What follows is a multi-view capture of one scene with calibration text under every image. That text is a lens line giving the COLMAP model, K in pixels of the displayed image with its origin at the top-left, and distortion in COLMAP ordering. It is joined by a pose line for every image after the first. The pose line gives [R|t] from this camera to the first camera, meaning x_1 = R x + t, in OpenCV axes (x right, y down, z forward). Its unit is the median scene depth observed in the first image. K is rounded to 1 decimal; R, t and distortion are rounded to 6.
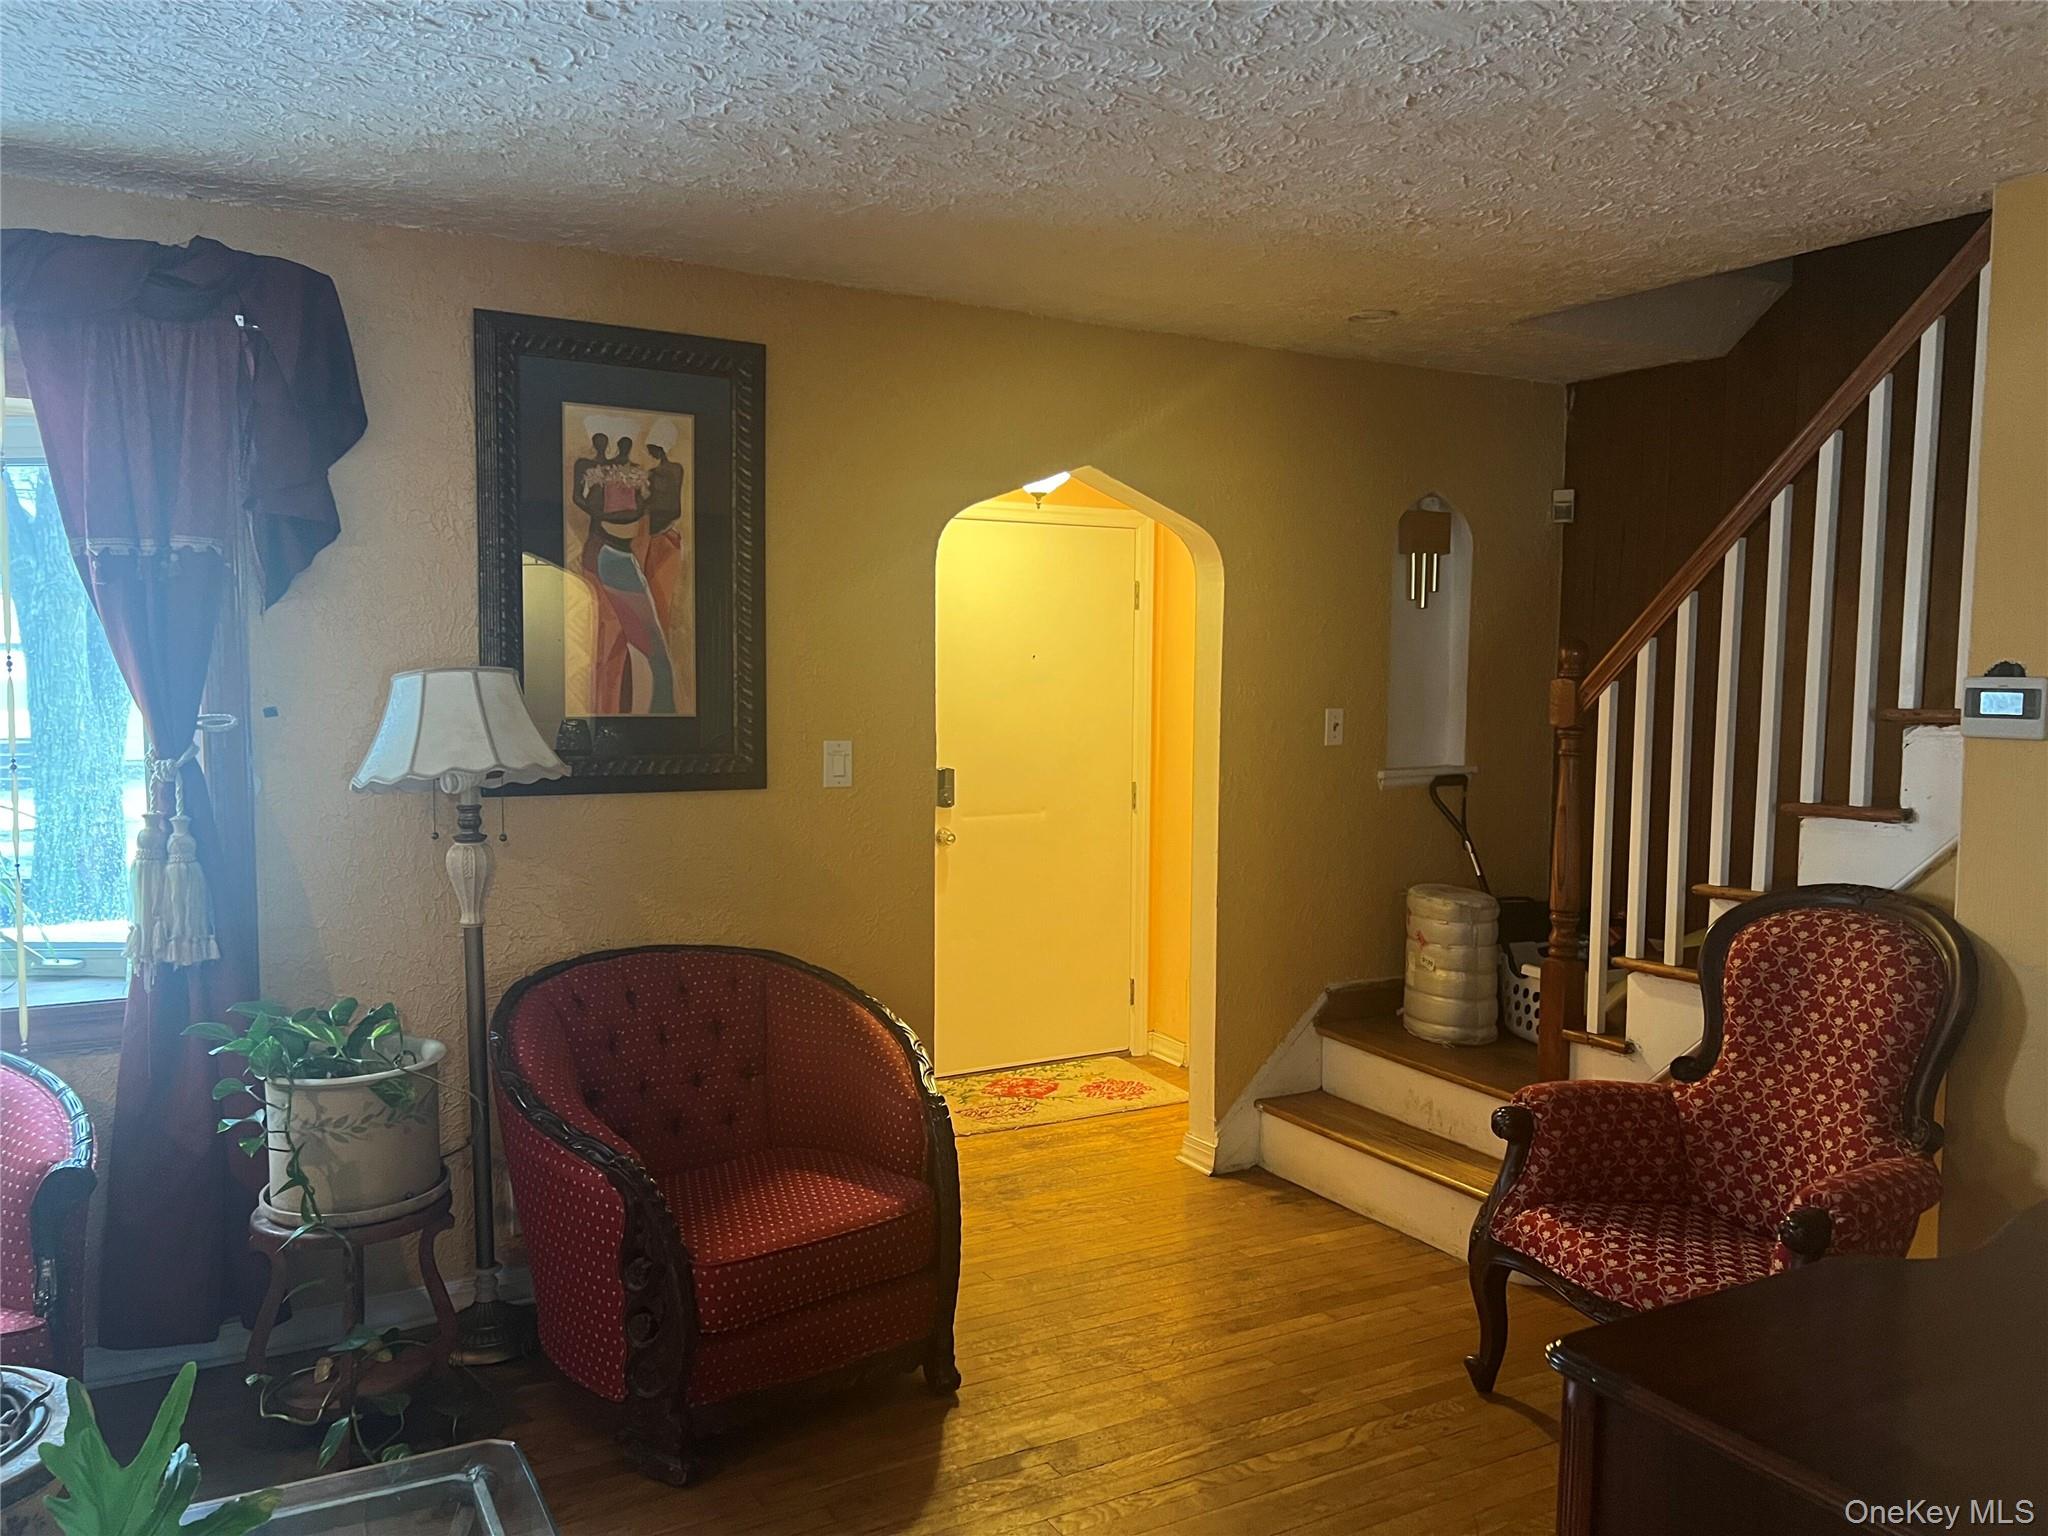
lens RADIAL K [[1550.2, 0, 1025.7], [0, 1550.2, 786.8], [0, 0, 1]] dist [0.059730, -0.070657]
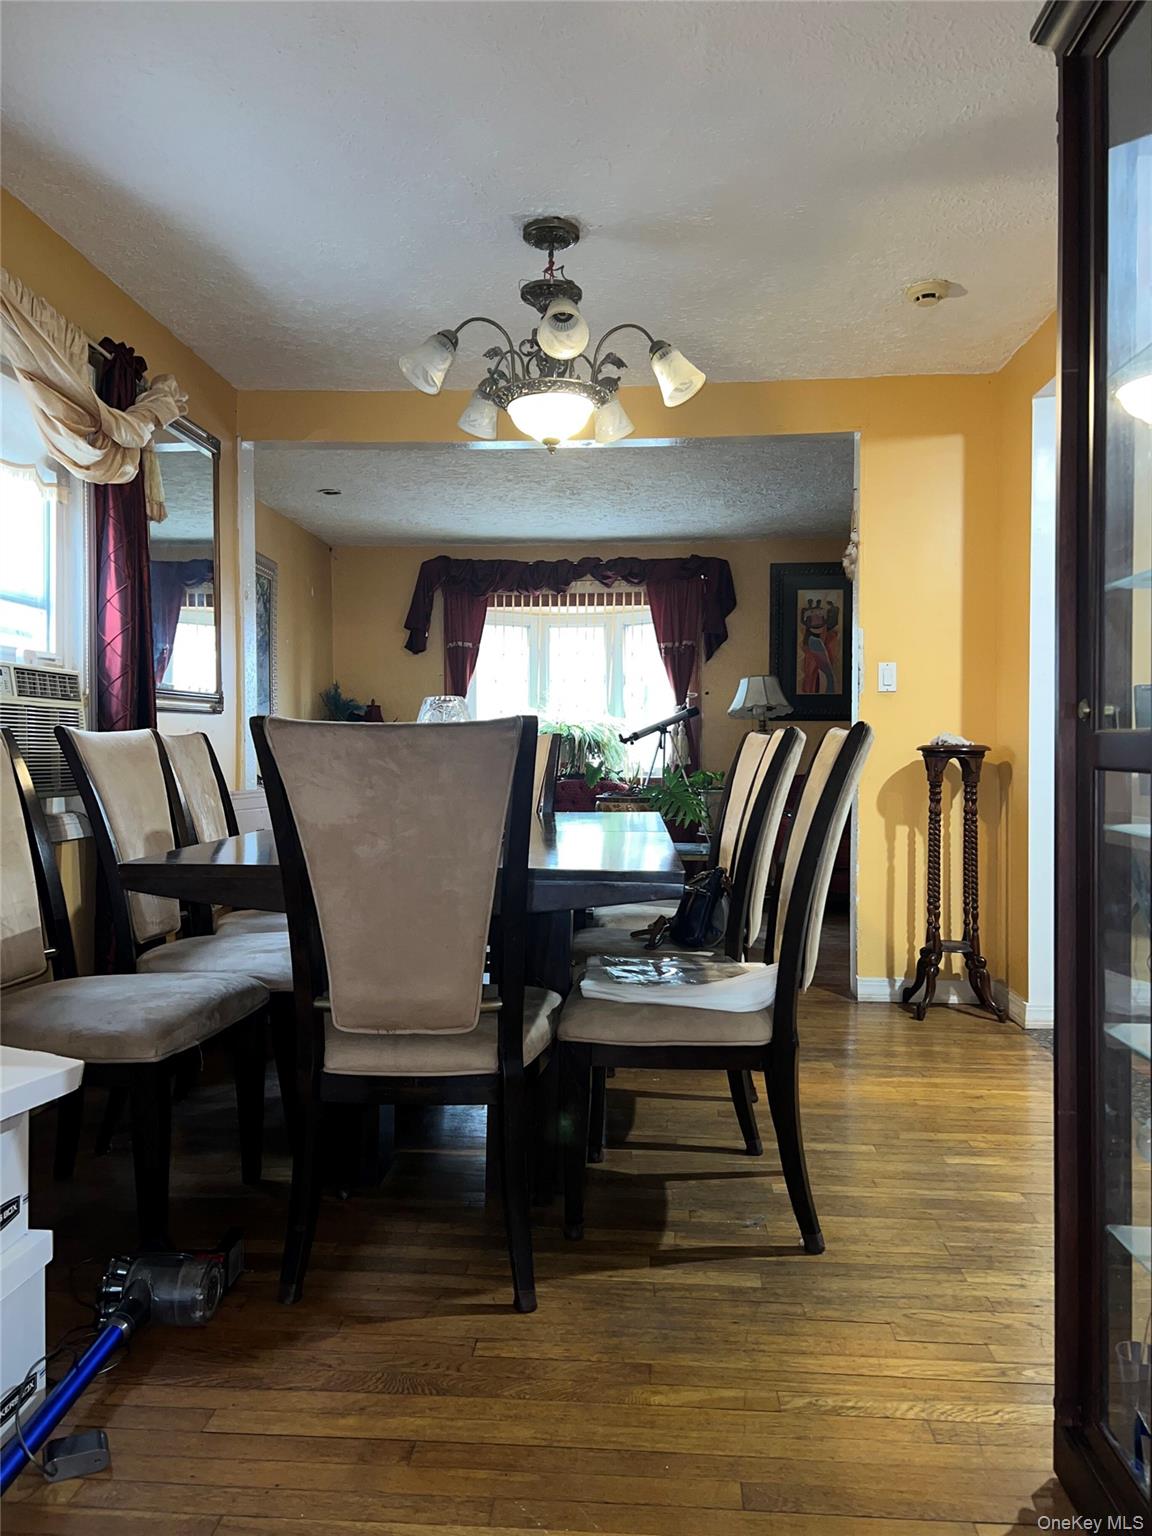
lens RADIAL K [[1202.0, 0, 576.0], [0, 1202.0, 768.0], [0, 0, 1]] dist [0.280781, -0.080255]
pose [[0.837467, -0.007191, -0.546440, 0.706949], [-0.036226, 0.996984, -0.068640, 0.307681], [0.545285, 0.077279, 0.834681, -1.319860]]
